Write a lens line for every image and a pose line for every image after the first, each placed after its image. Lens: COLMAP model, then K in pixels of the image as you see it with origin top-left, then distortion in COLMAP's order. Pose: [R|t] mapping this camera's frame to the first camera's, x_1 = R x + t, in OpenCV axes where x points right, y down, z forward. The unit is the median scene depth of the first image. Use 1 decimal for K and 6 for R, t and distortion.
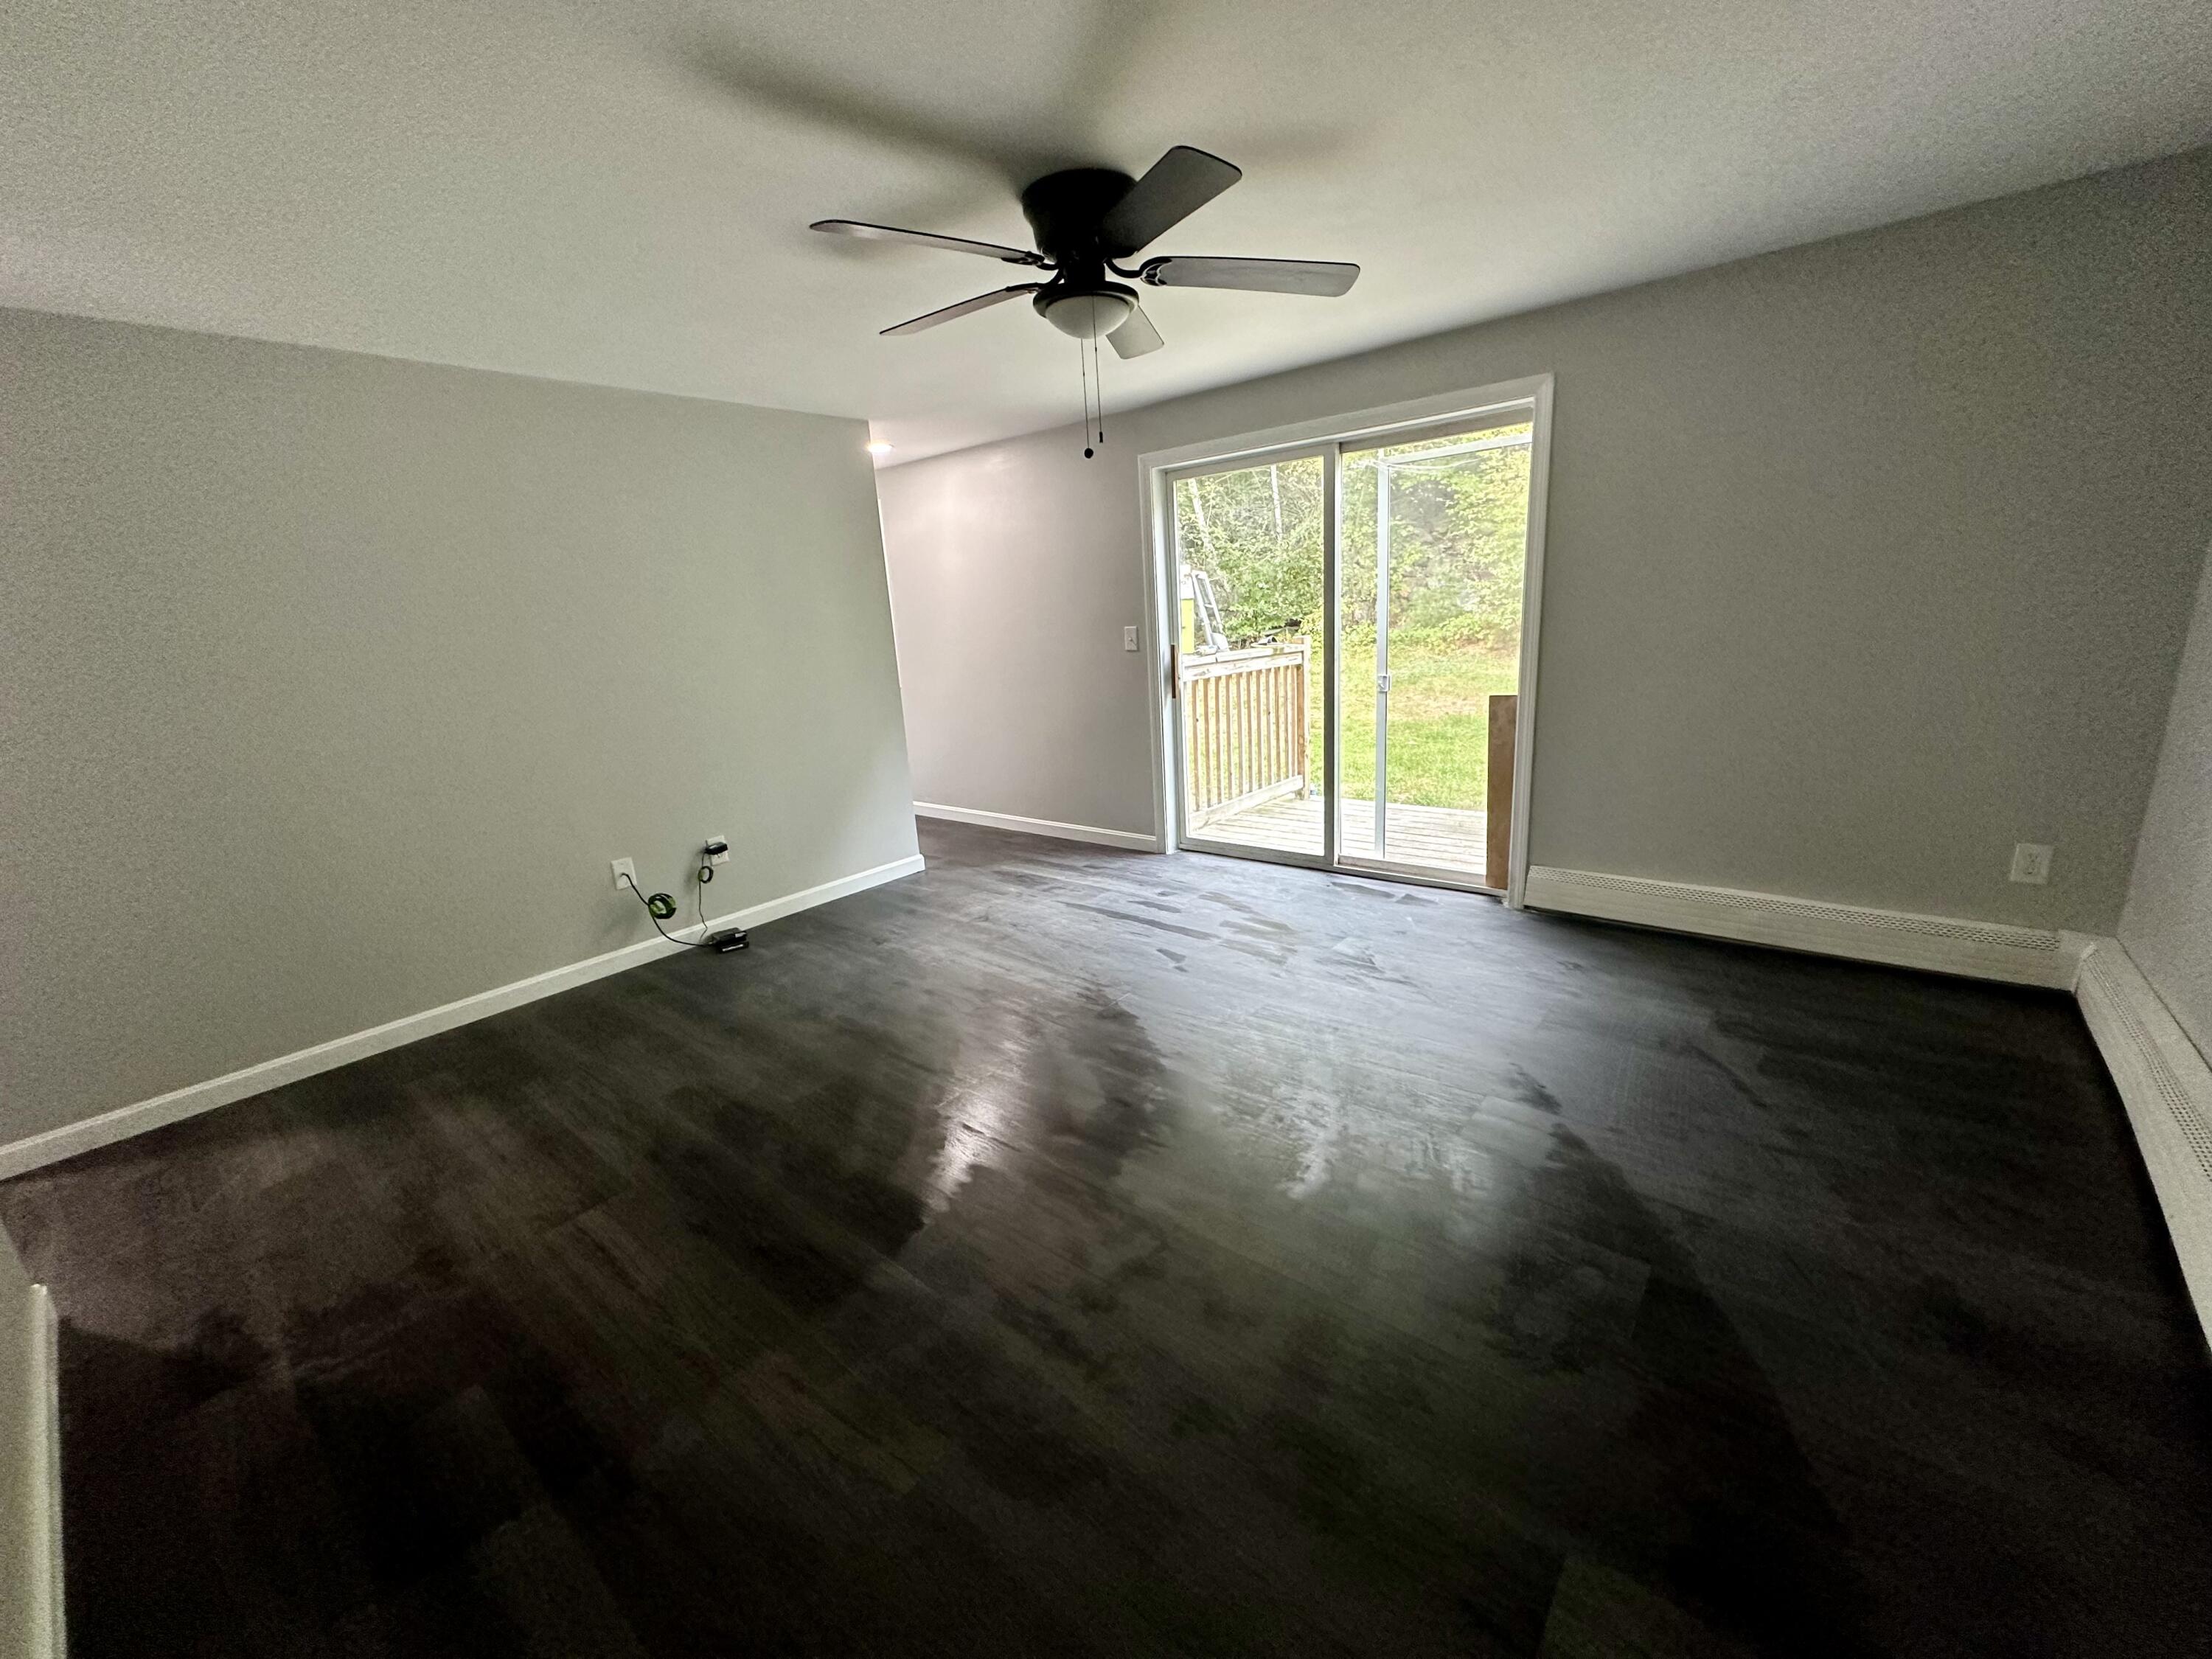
lens RADIAL K [[880.4, 0, 1106.0], [0, 880.4, 829.5], [0, 0, 1]] dist [-0.002304, 0.000596]
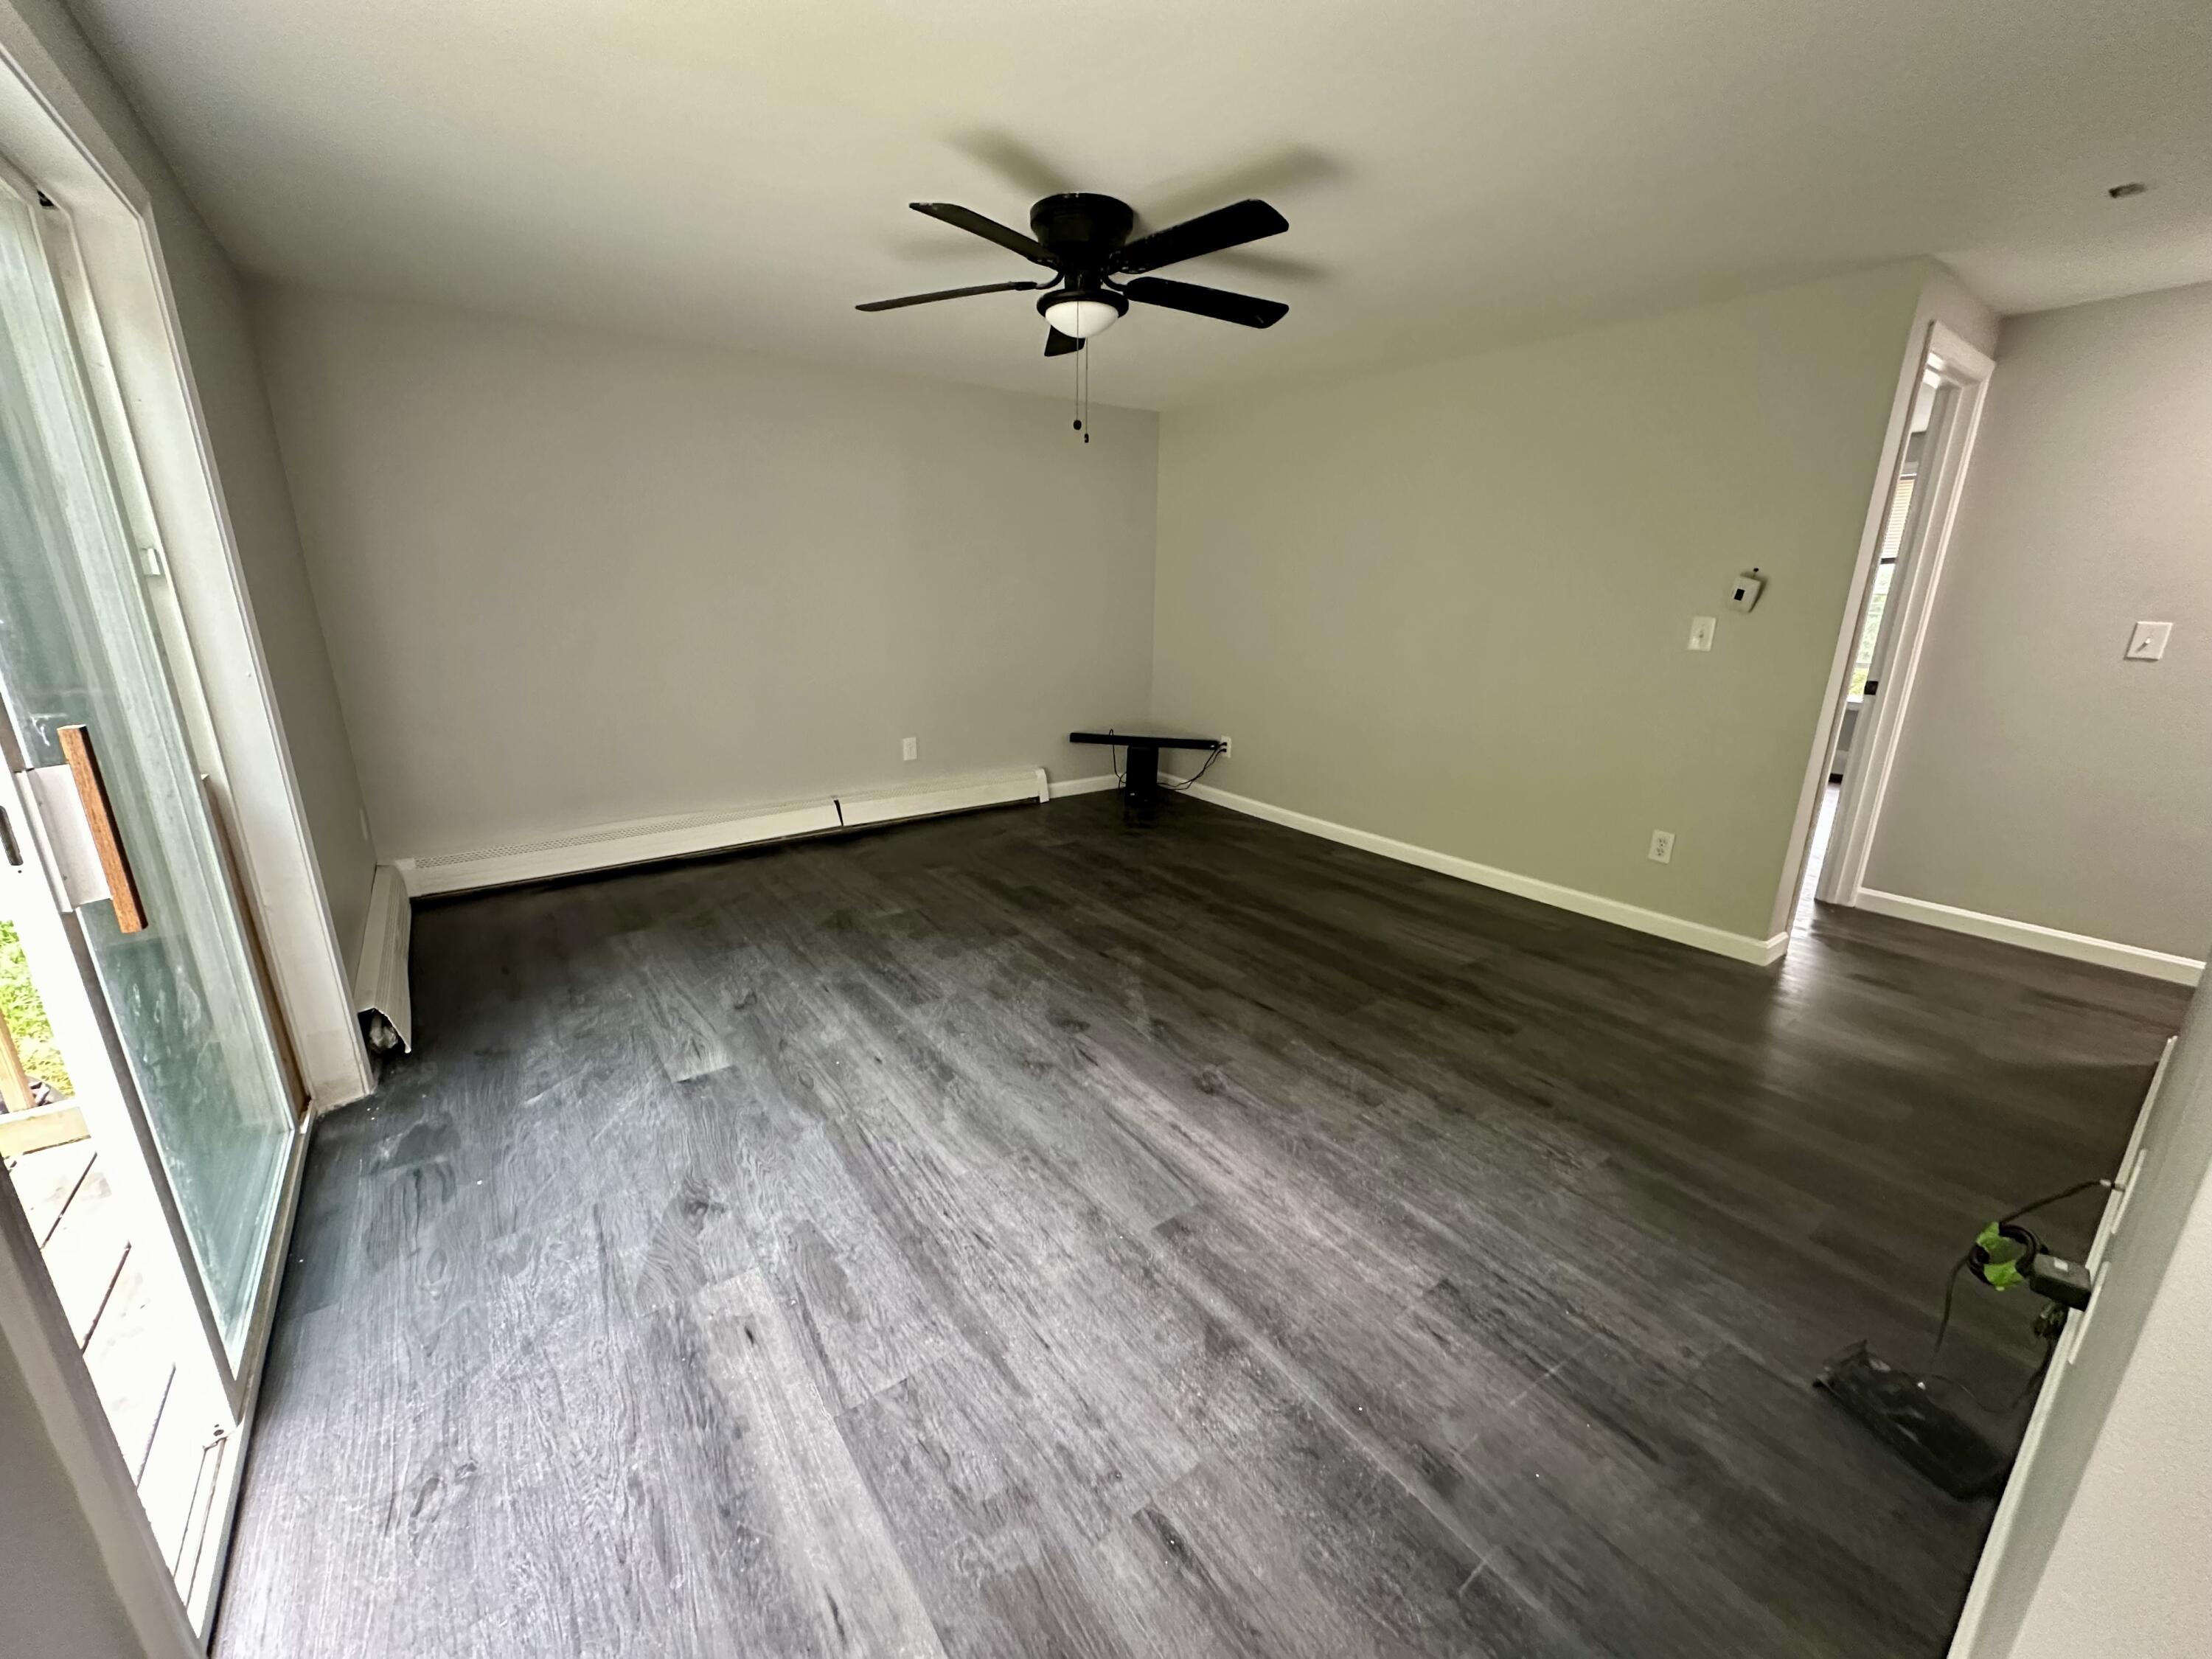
lens RADIAL K [[880.4, 0, 1106.0], [0, 880.4, 829.5], [0, 0, 1]] dist [-0.002304, 0.000596]
pose [[-0.970185, -0.014242, 0.241948, -0.205711], [0.106701, 0.871227, 0.479143, -0.333284], [-0.217615, 0.490674, -0.843732, 1.388374]]
